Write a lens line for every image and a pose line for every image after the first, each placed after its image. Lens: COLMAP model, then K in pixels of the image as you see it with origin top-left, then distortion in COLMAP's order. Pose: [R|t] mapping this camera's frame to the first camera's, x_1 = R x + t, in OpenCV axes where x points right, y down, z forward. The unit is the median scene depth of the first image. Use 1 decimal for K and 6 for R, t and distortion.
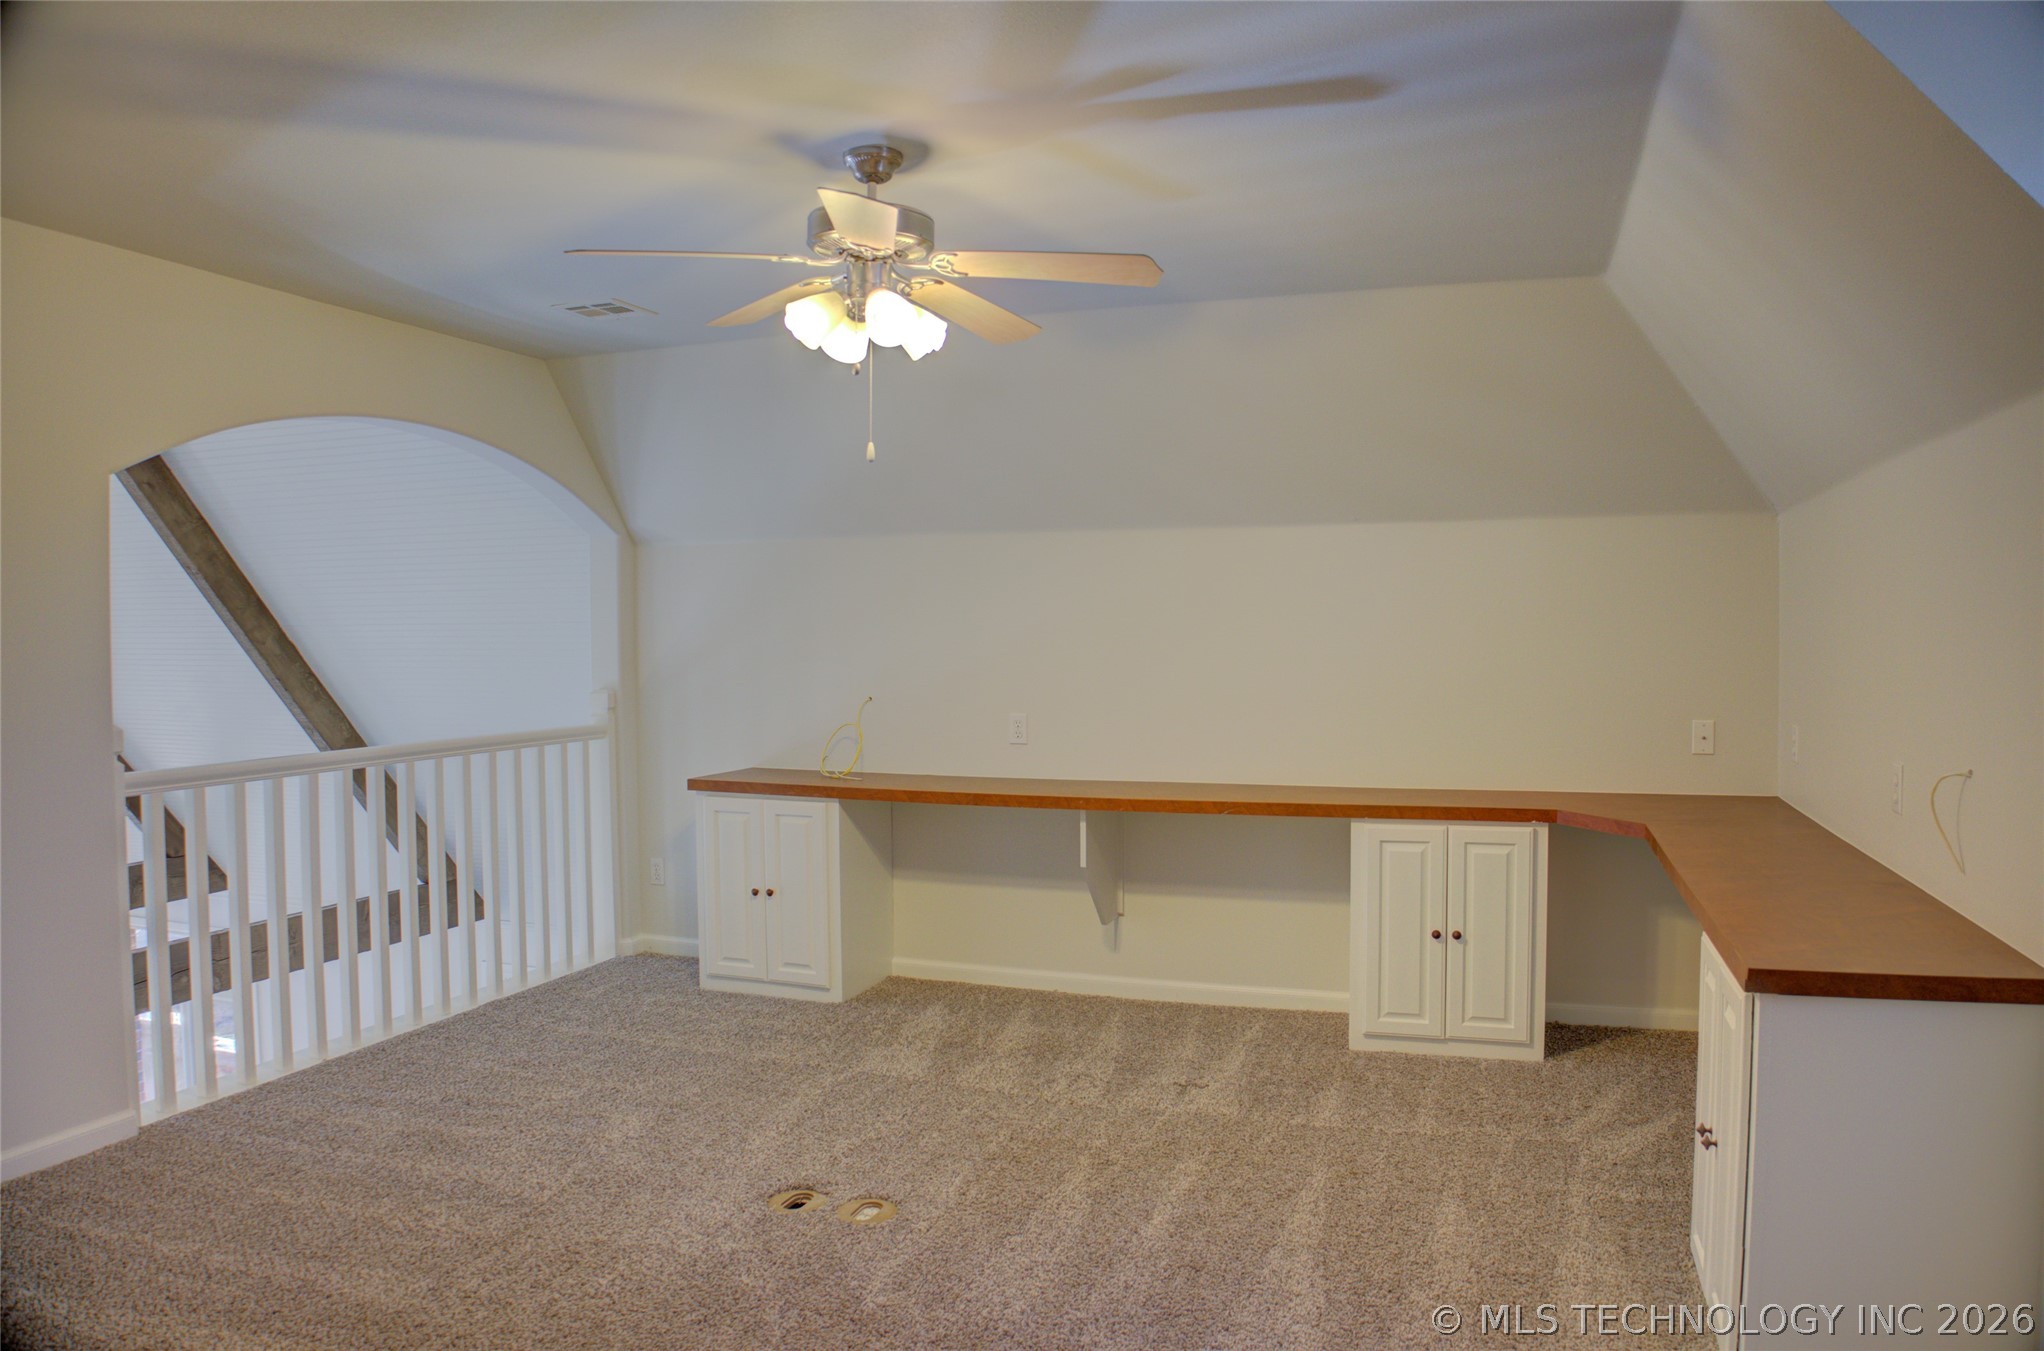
lens RADIAL K [[1367.1, 0, 1029.1], [0, 1367.1, 664.6], [0, 0, 1]] dist [-0.157966, 0.093853]
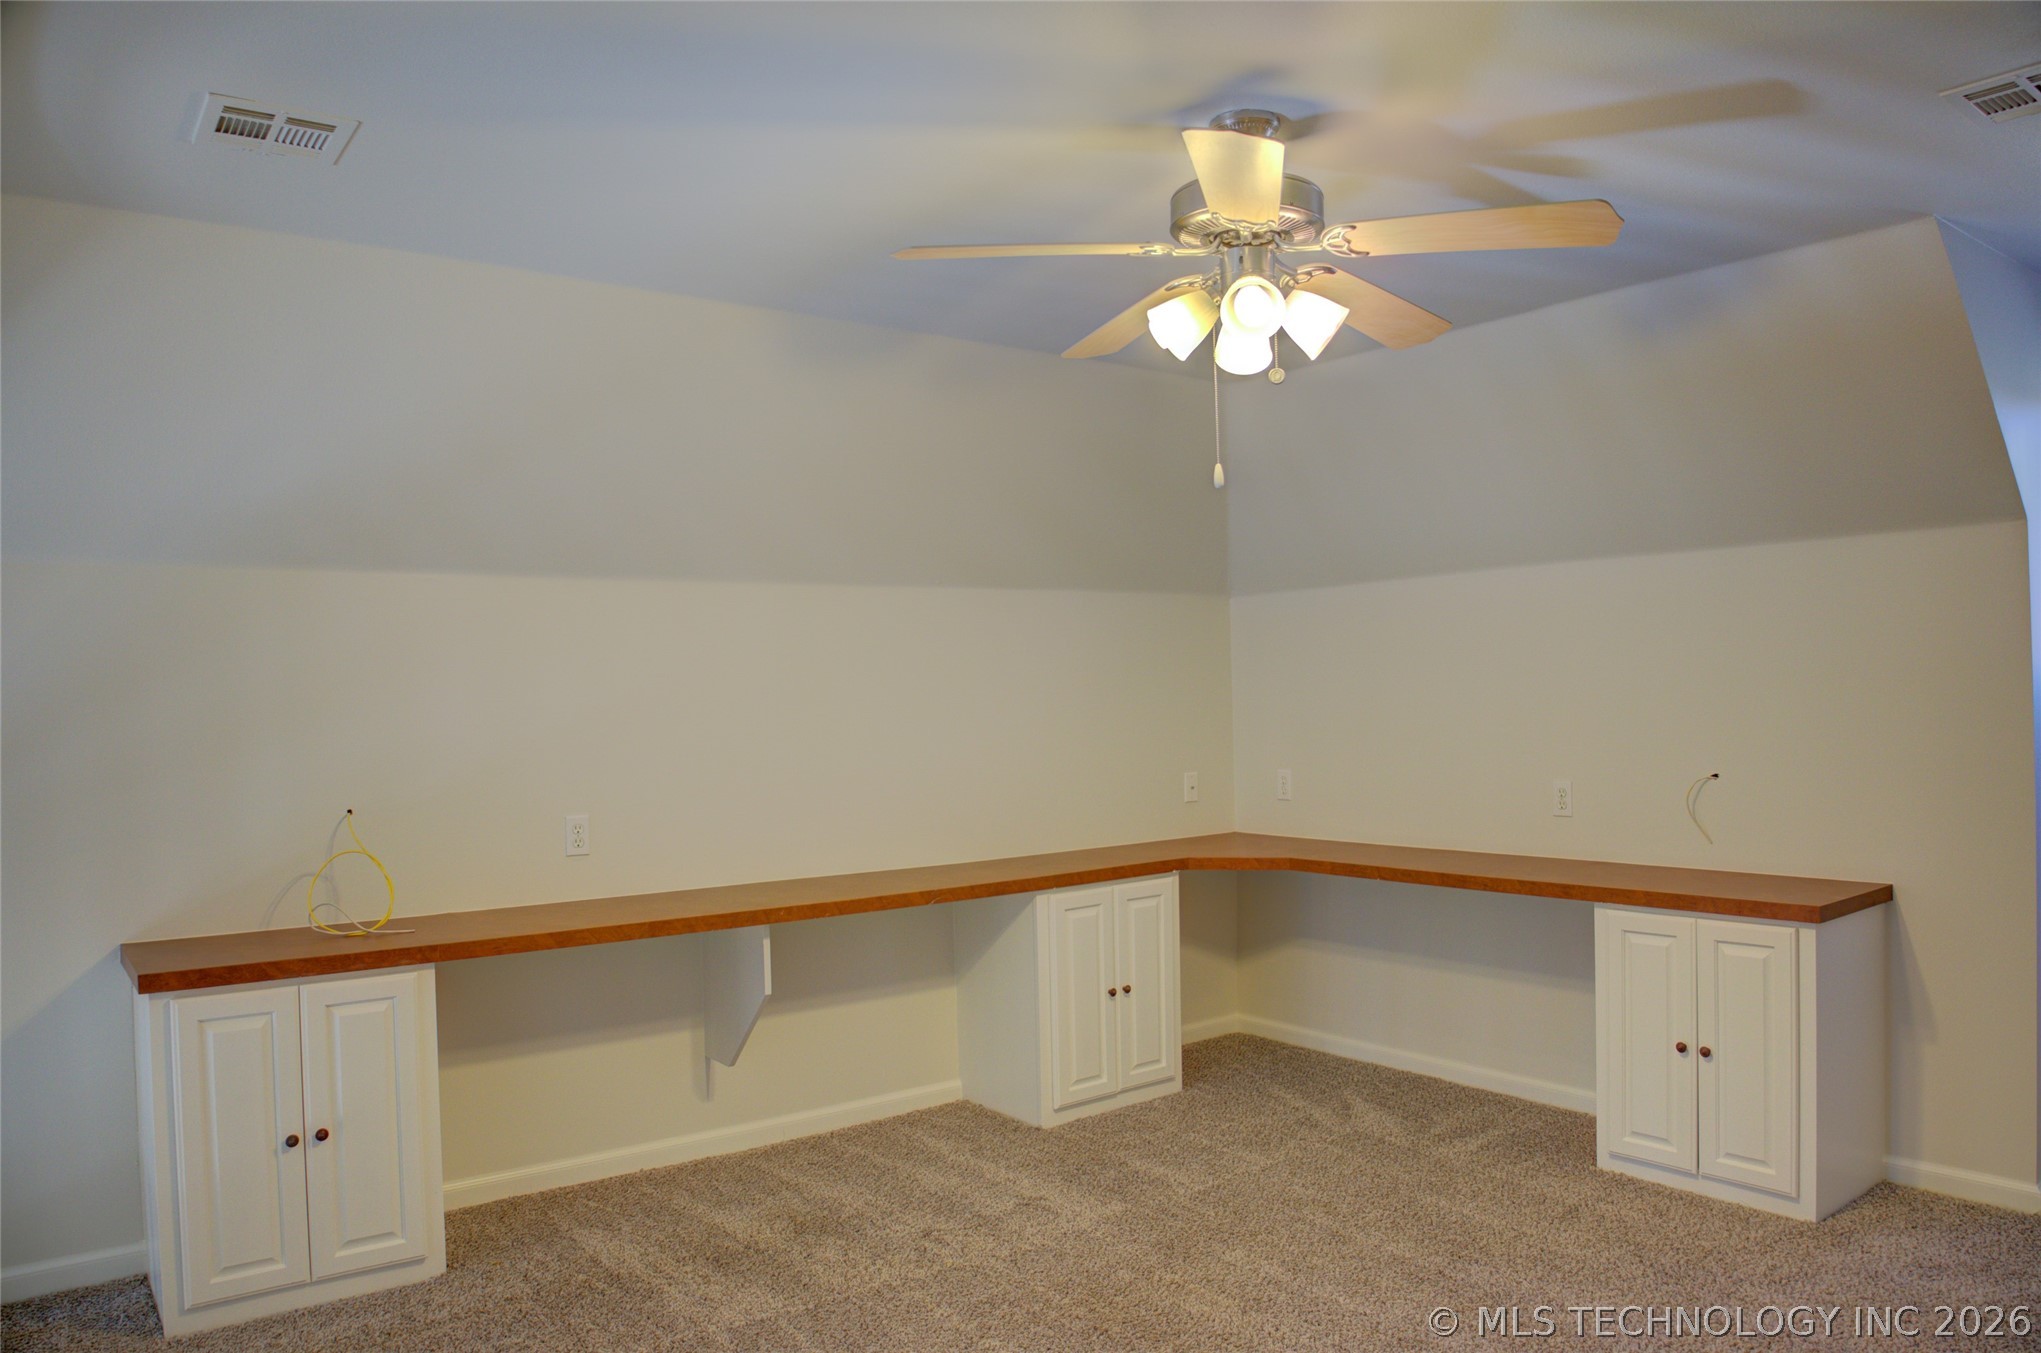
lens RADIAL K [[1394.1, 0, 1020.5], [0, 1394.1, 676.5], [0, 0, 1]] dist [-0.135275, 0.047255]
pose [[0.548586, 0.003700, 0.836086, -0.749603], [0.038237, 0.998833, -0.029509, -0.014101], [-0.835219, 0.048158, 0.547804, 0.558392]]
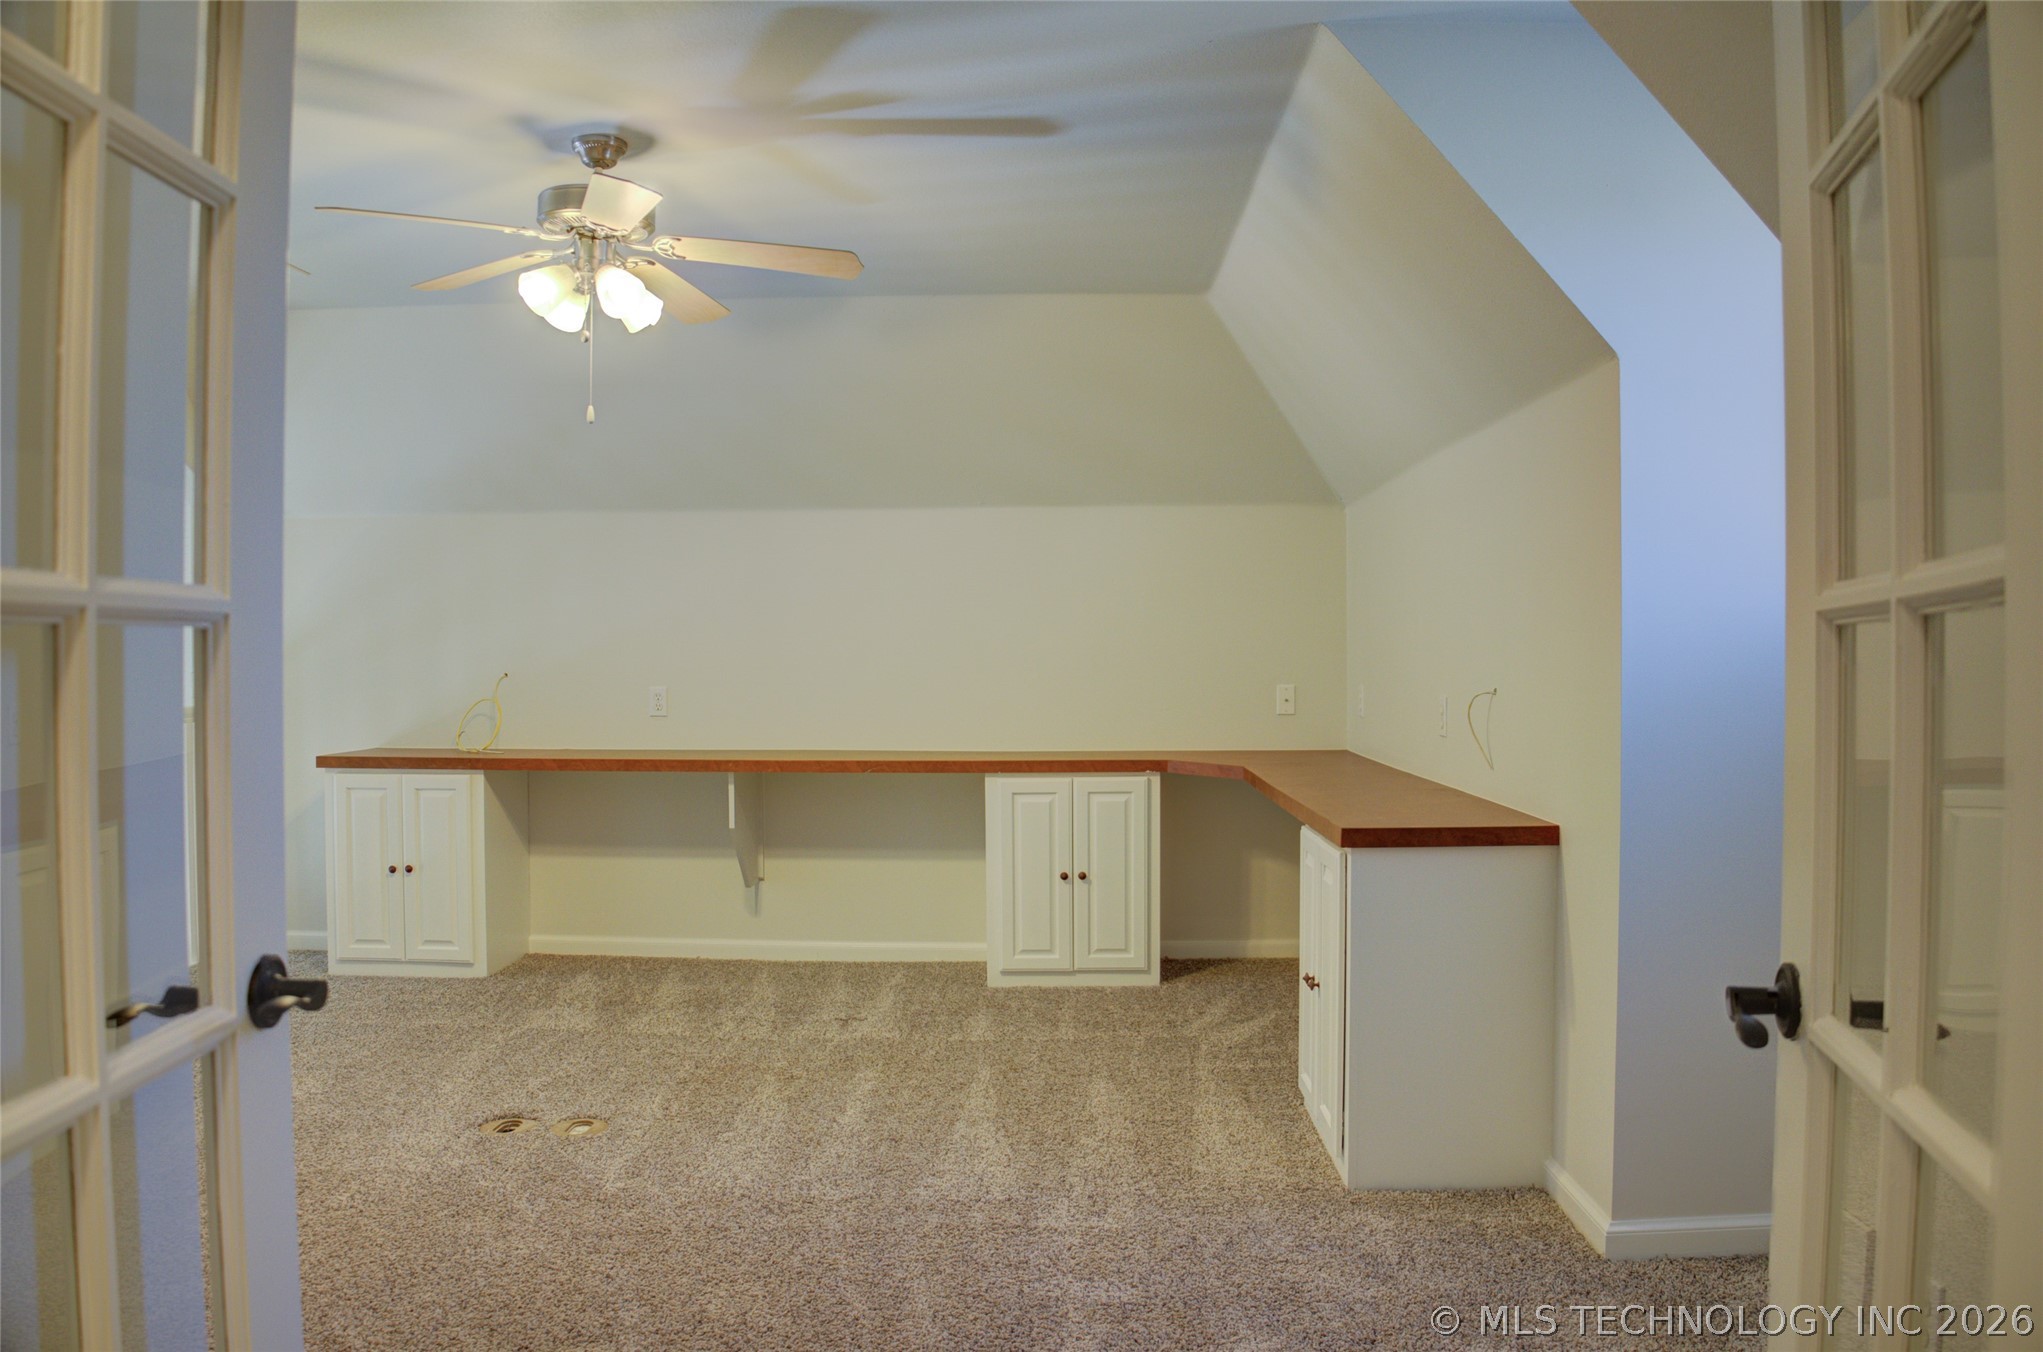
lens RADIAL K [[1469.5, 0, 1021.5], [0, 1469.5, 676.0], [0, 0, 1]] dist [-0.135846, 0.002717]
pose [[0.952013, 0.000269, 0.306057, -0.122405], [0.002713, 0.999953, -0.009318, 0.056259], [-0.306045, 0.009701, 0.951968, -0.177448]]
